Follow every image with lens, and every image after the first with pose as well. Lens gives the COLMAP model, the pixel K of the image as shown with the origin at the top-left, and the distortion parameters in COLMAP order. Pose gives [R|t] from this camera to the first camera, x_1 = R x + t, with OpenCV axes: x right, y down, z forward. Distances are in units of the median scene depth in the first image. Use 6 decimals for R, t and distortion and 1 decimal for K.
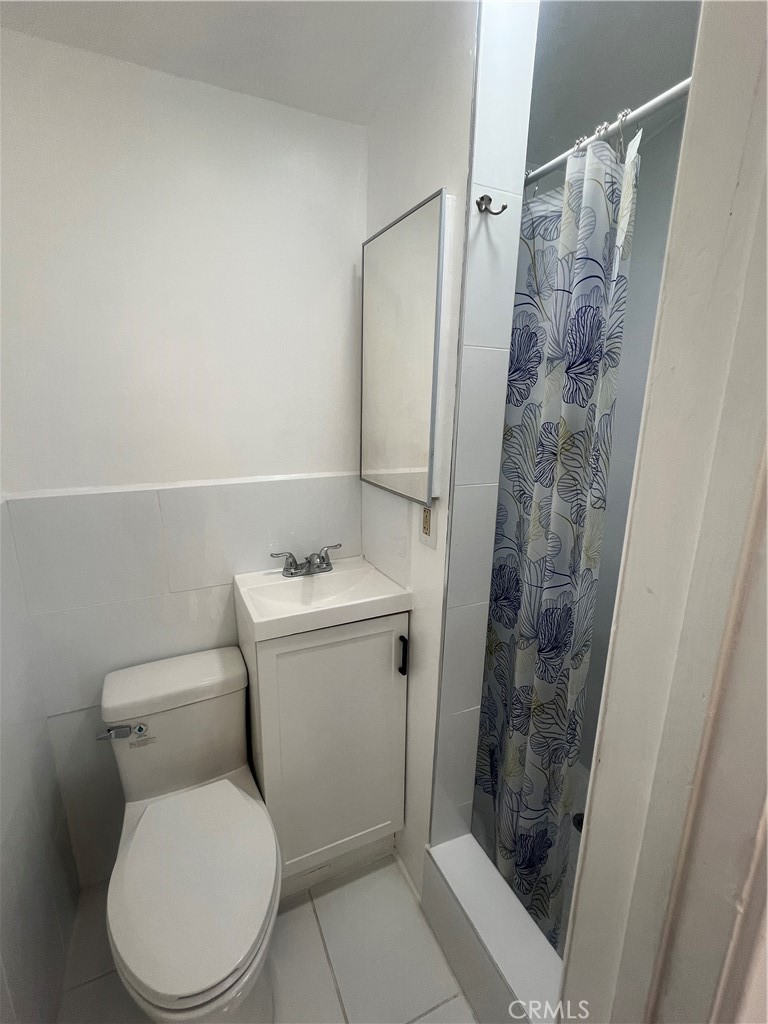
lens RADIAL K [[470.6, 0, 383.3], [0, 470.6, 516.3], [0, 0, 1]] dist [-0.001527, -0.000229]
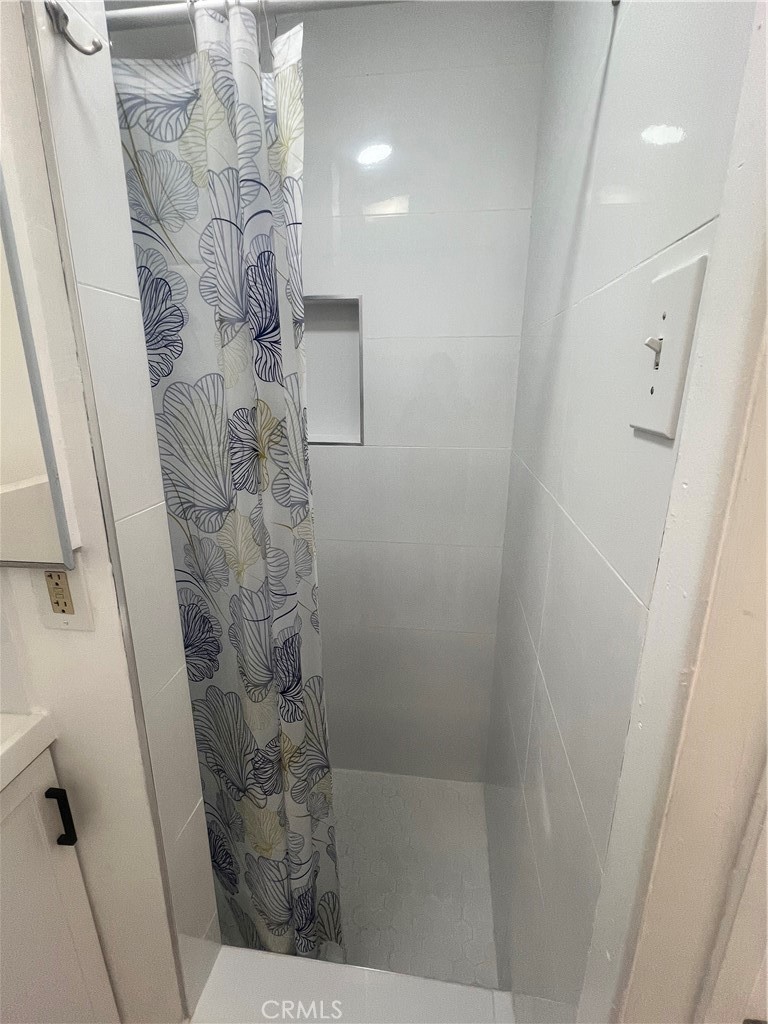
lens RADIAL K [[470.6, 0, 383.3], [0, 470.6, 516.3], [0, 0, 1]] dist [-0.001527, -0.000229]
pose [[0.537410, -0.250778, 0.805171, -0.153983], [0.207510, 0.964730, 0.161972, -0.101986], [-0.817392, 0.080036, 0.570495, 0.381834]]
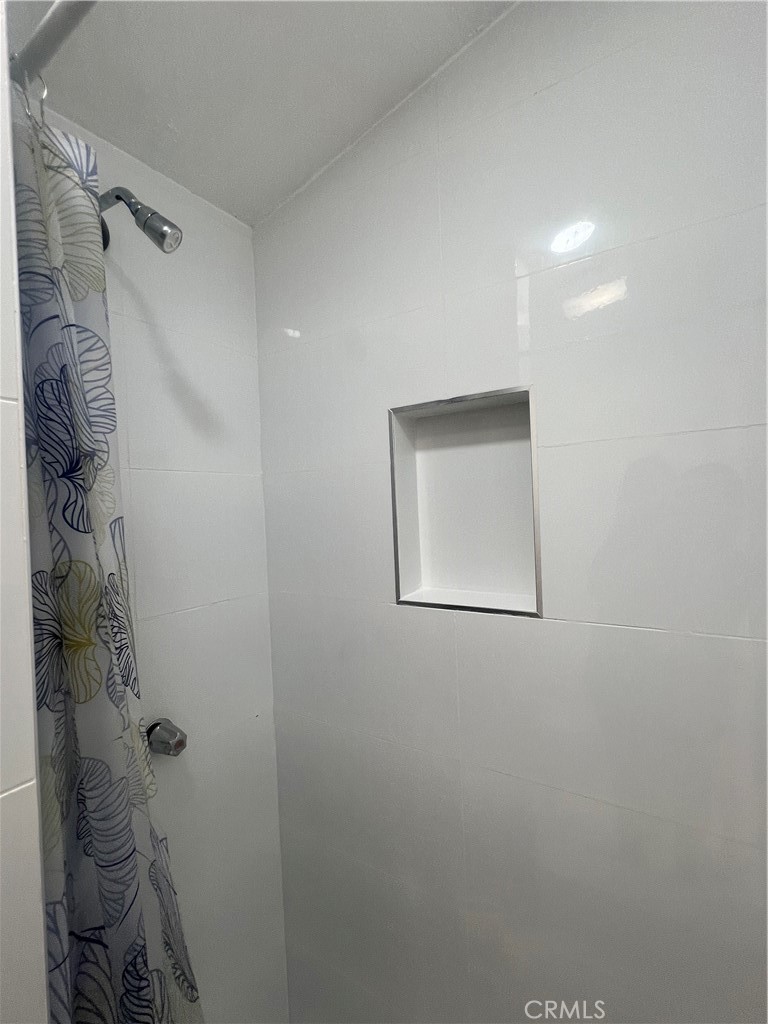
lens RADIAL K [[470.6, 0, 383.3], [0, 470.6, 516.3], [0, 0, 1]] dist [-0.001527, -0.000229]
pose [[0.038511, -0.083380, 0.995773, -0.105566], [0.331822, 0.941033, 0.065964, -0.161290], [-0.942556, 0.327879, 0.063908, 0.571969]]
